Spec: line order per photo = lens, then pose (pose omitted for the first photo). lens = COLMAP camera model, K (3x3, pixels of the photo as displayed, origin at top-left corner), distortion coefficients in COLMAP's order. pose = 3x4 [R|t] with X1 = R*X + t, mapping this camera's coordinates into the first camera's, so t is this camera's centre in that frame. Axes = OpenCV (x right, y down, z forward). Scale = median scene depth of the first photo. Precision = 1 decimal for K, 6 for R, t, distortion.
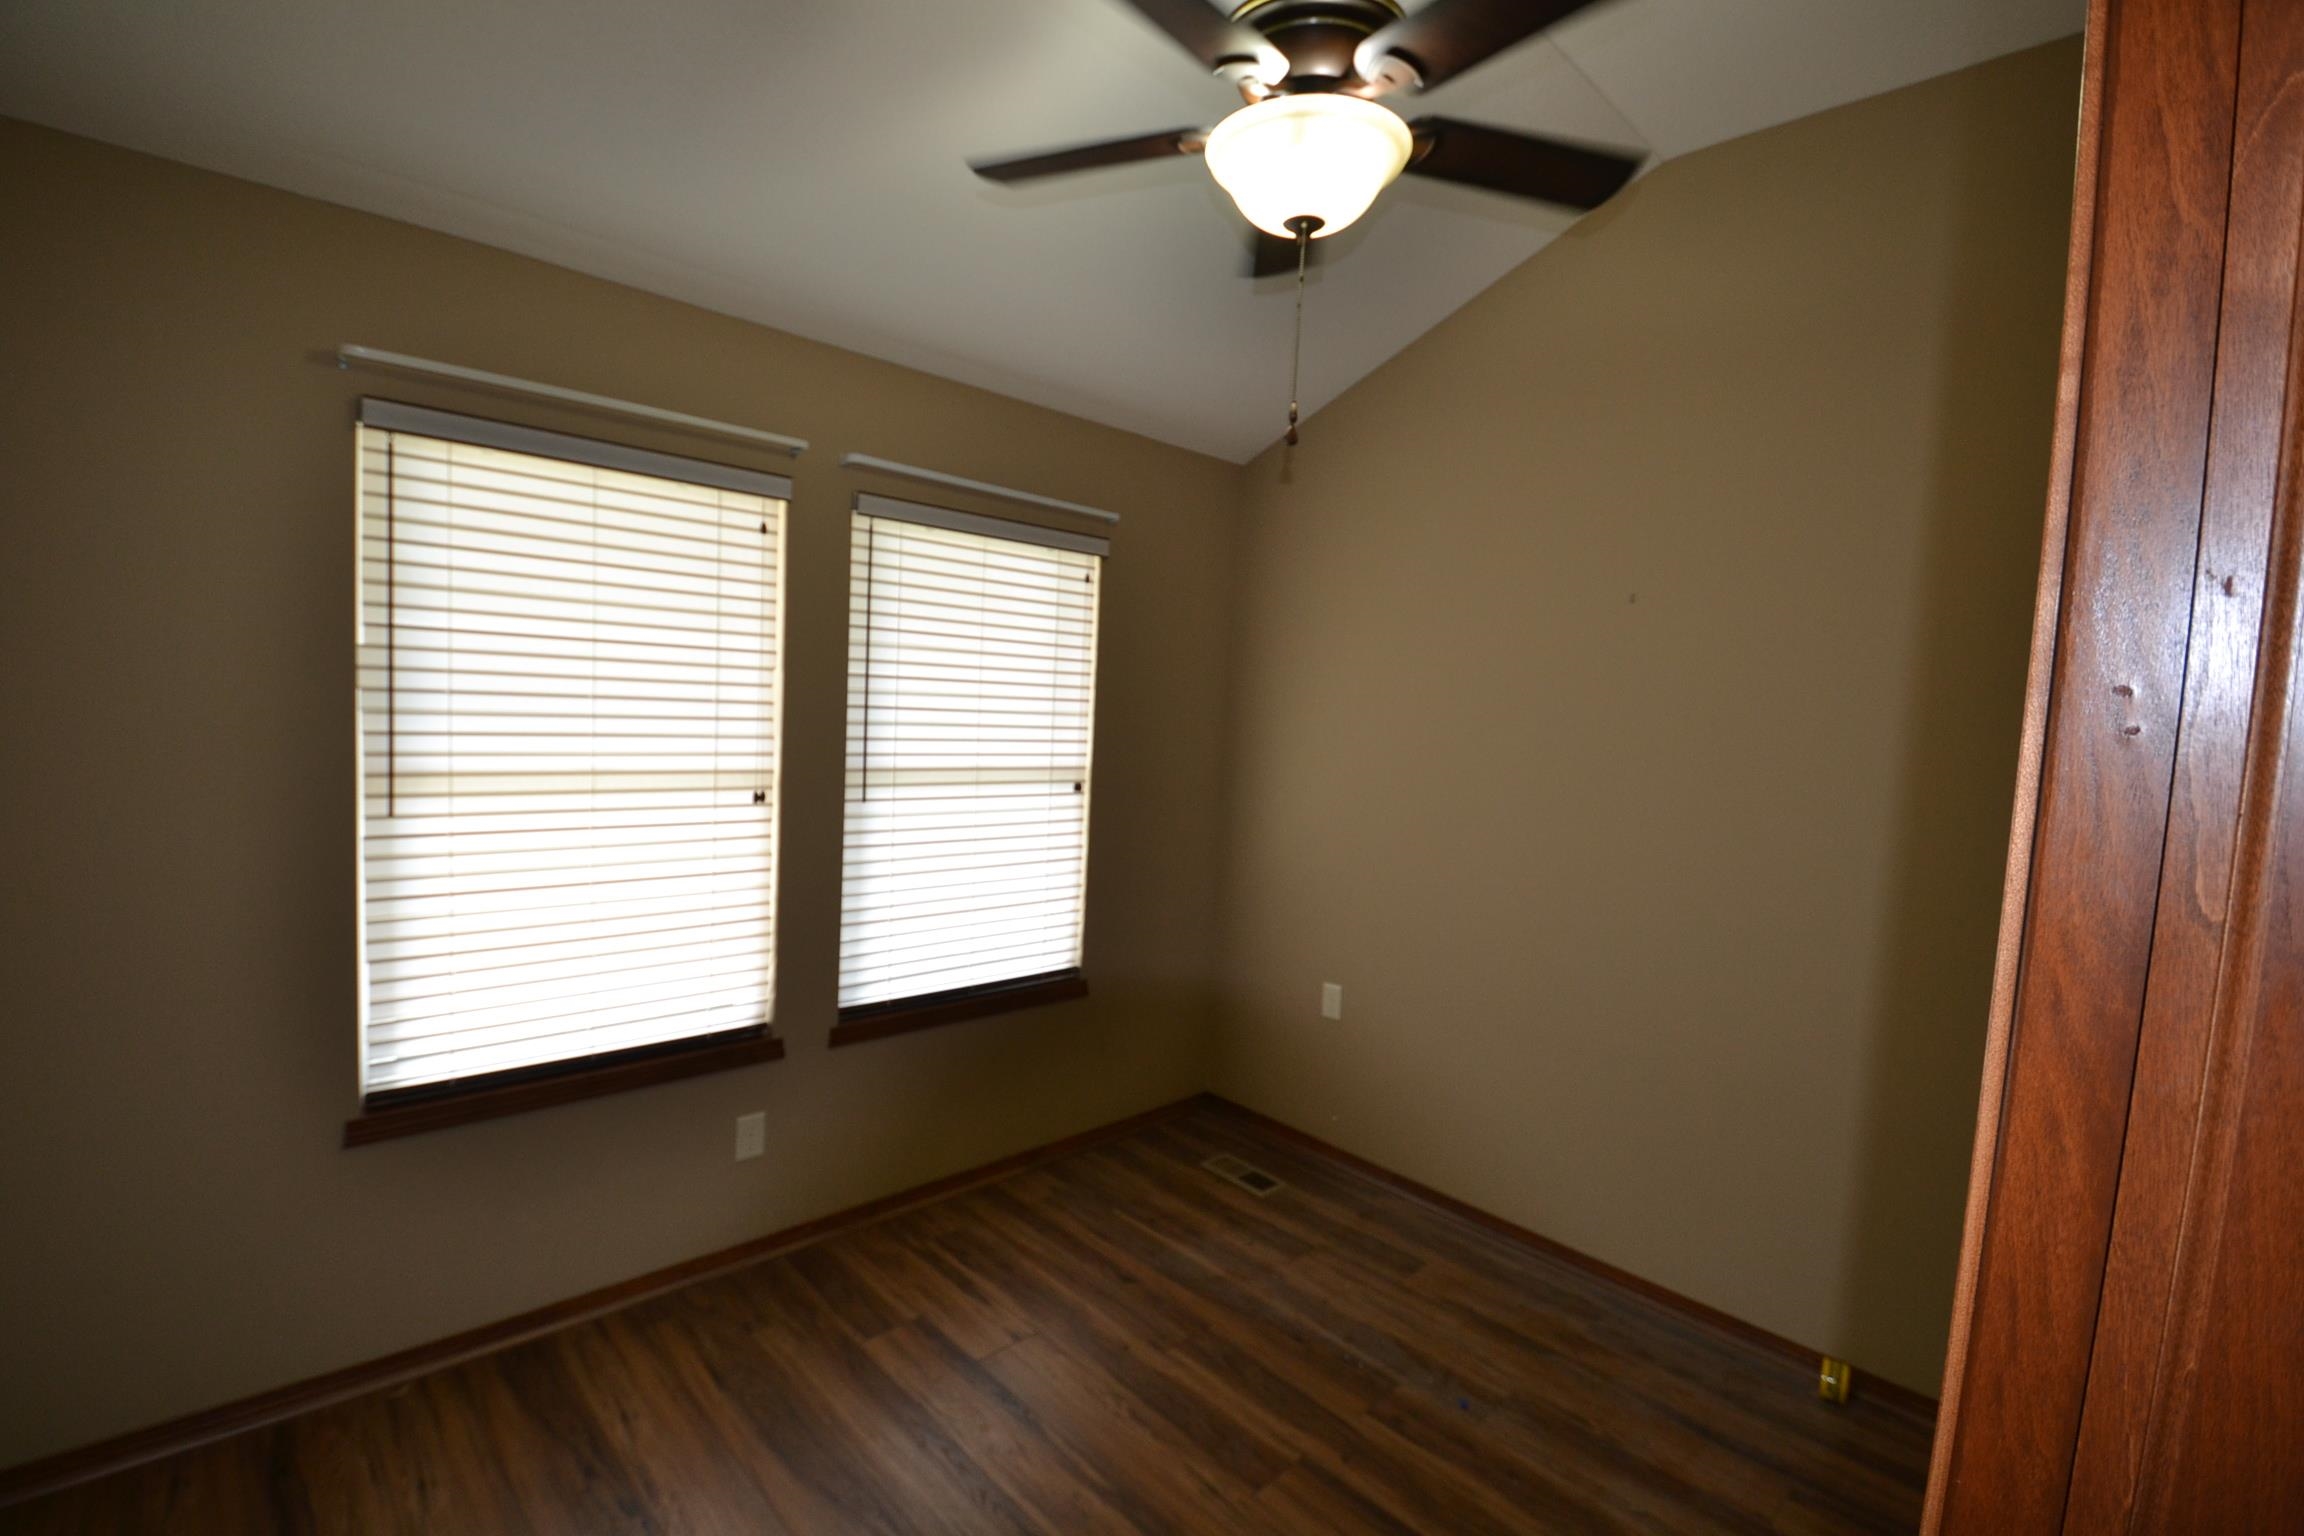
lens RADIAL K [[1018.5, 0, 1147.1], [0, 1018.5, 787.2], [0, 0, 1]] dist [0.021688, -0.028514]
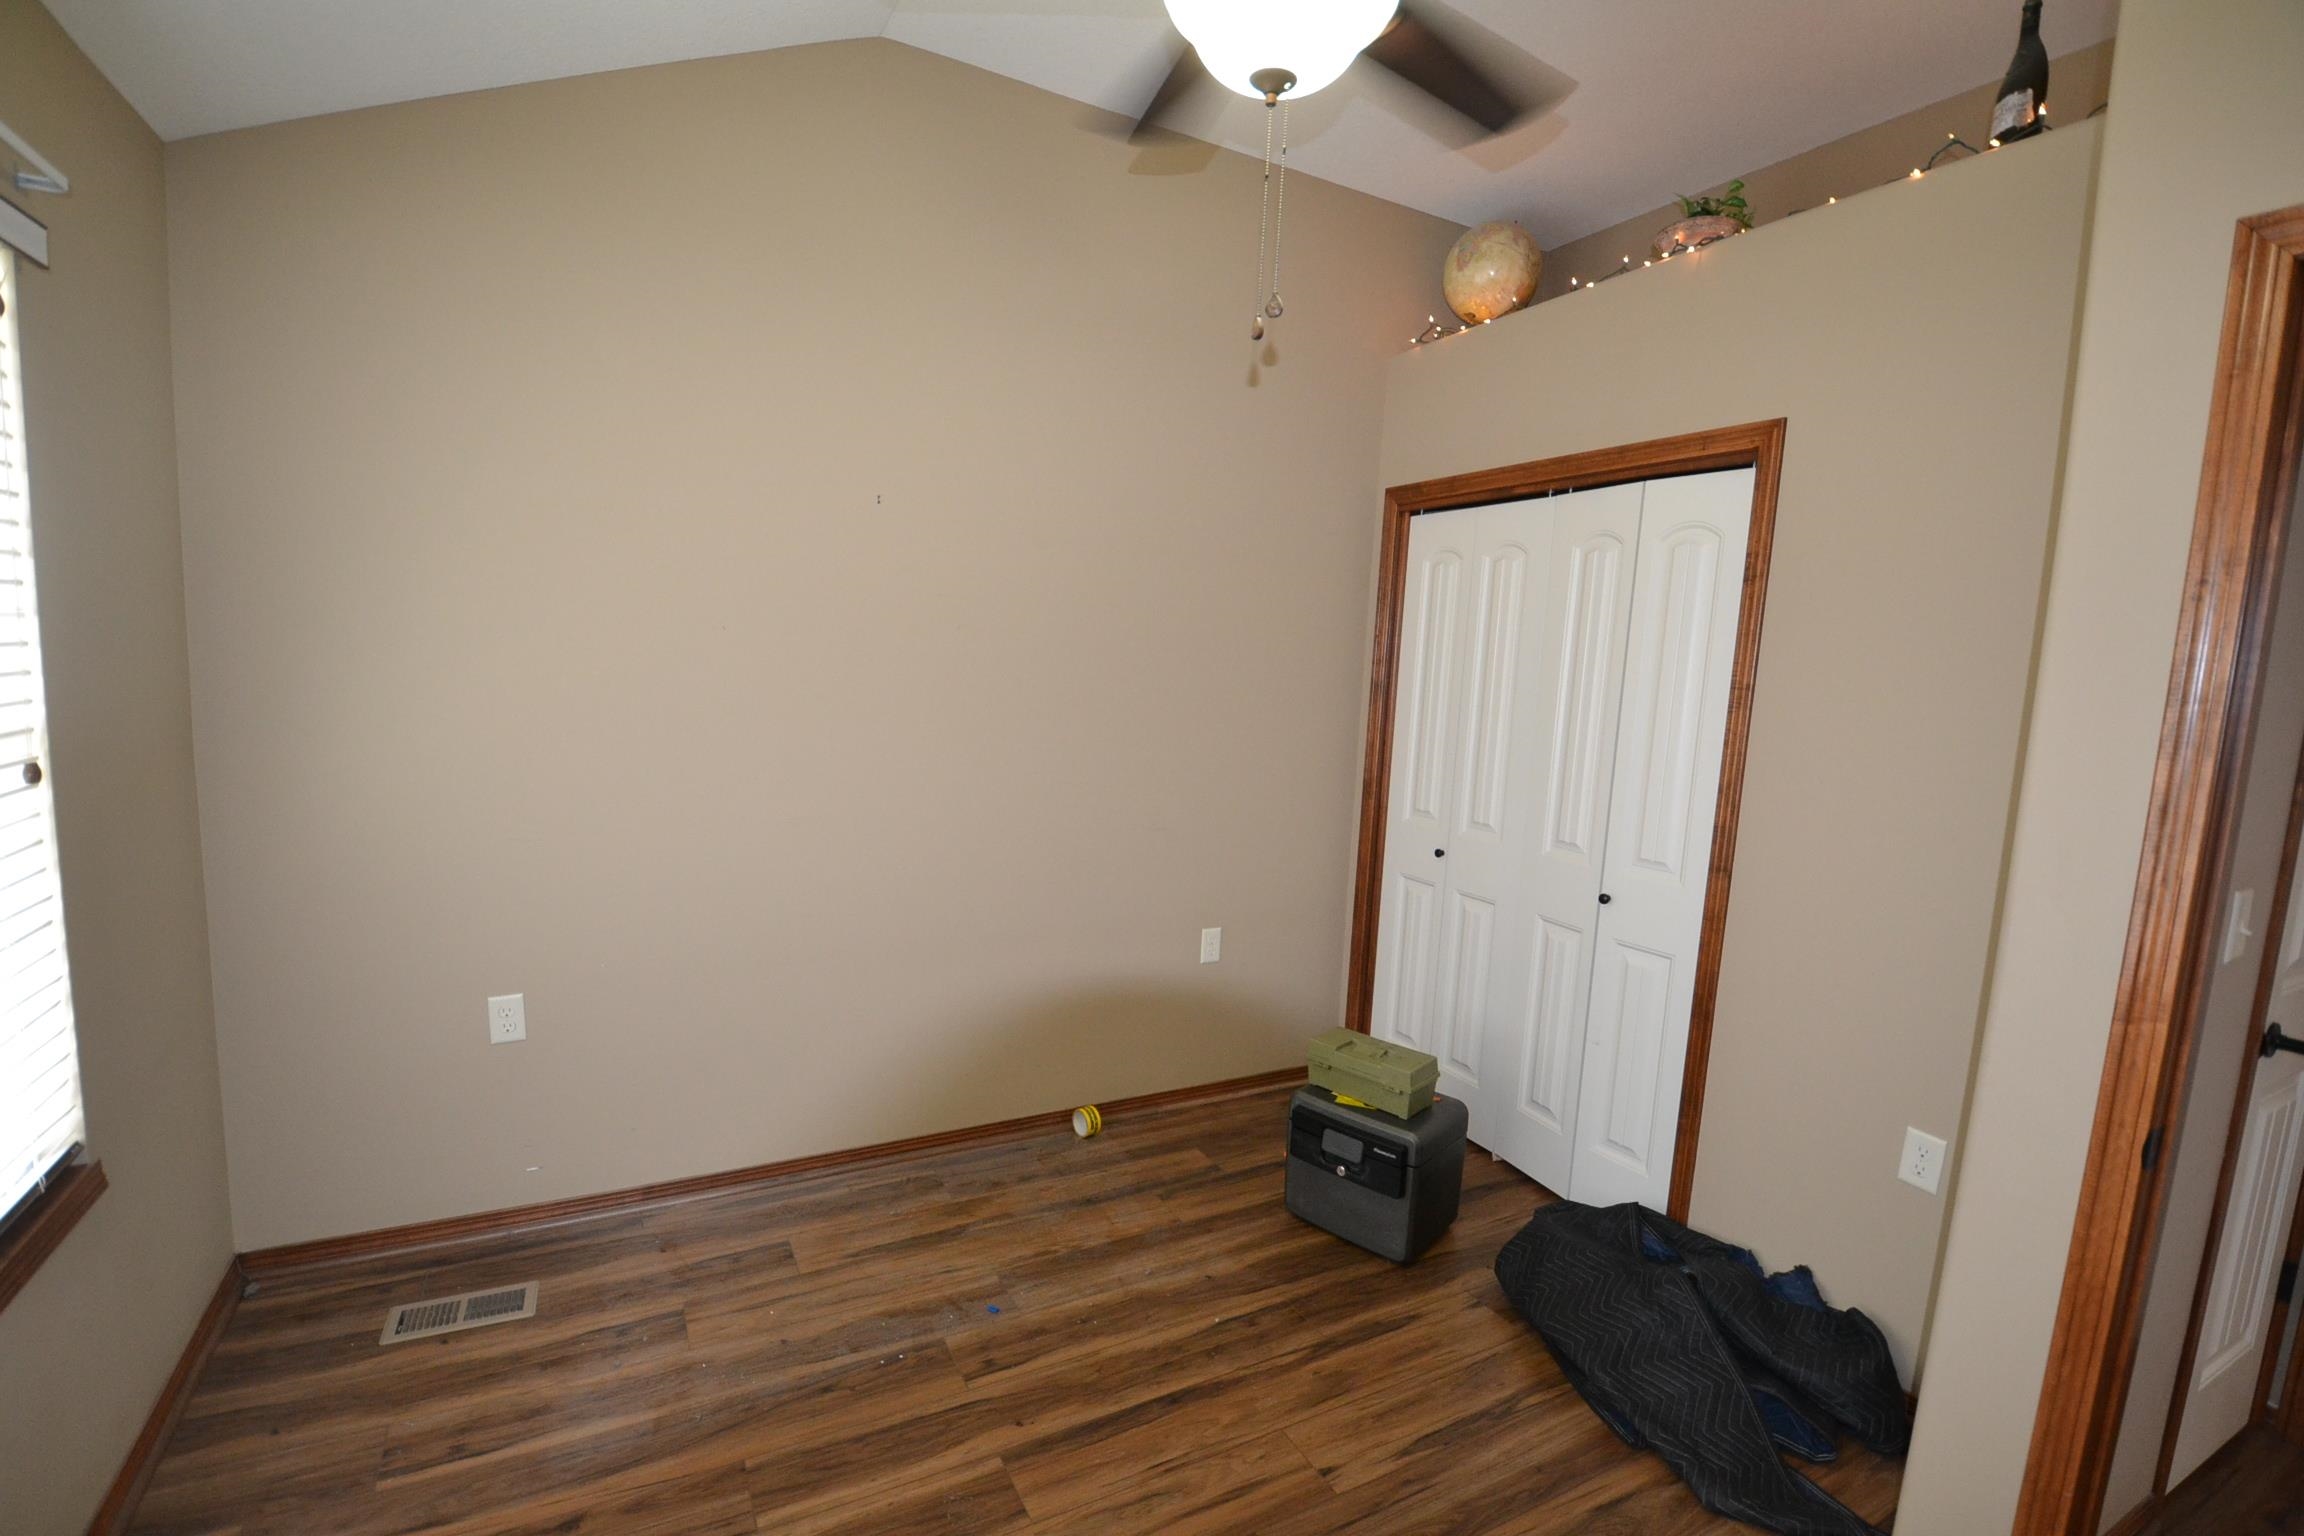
lens RADIAL K [[1018.5, 0, 1147.1], [0, 1018.5, 787.2], [0, 0, 1]] dist [0.021688, -0.028514]
pose [[0.268992, -0.163159, 0.949222, -0.475786], [0.043089, 0.986599, 0.157373, -0.056971], [-0.962178, -0.001431, 0.272418, 0.516696]]
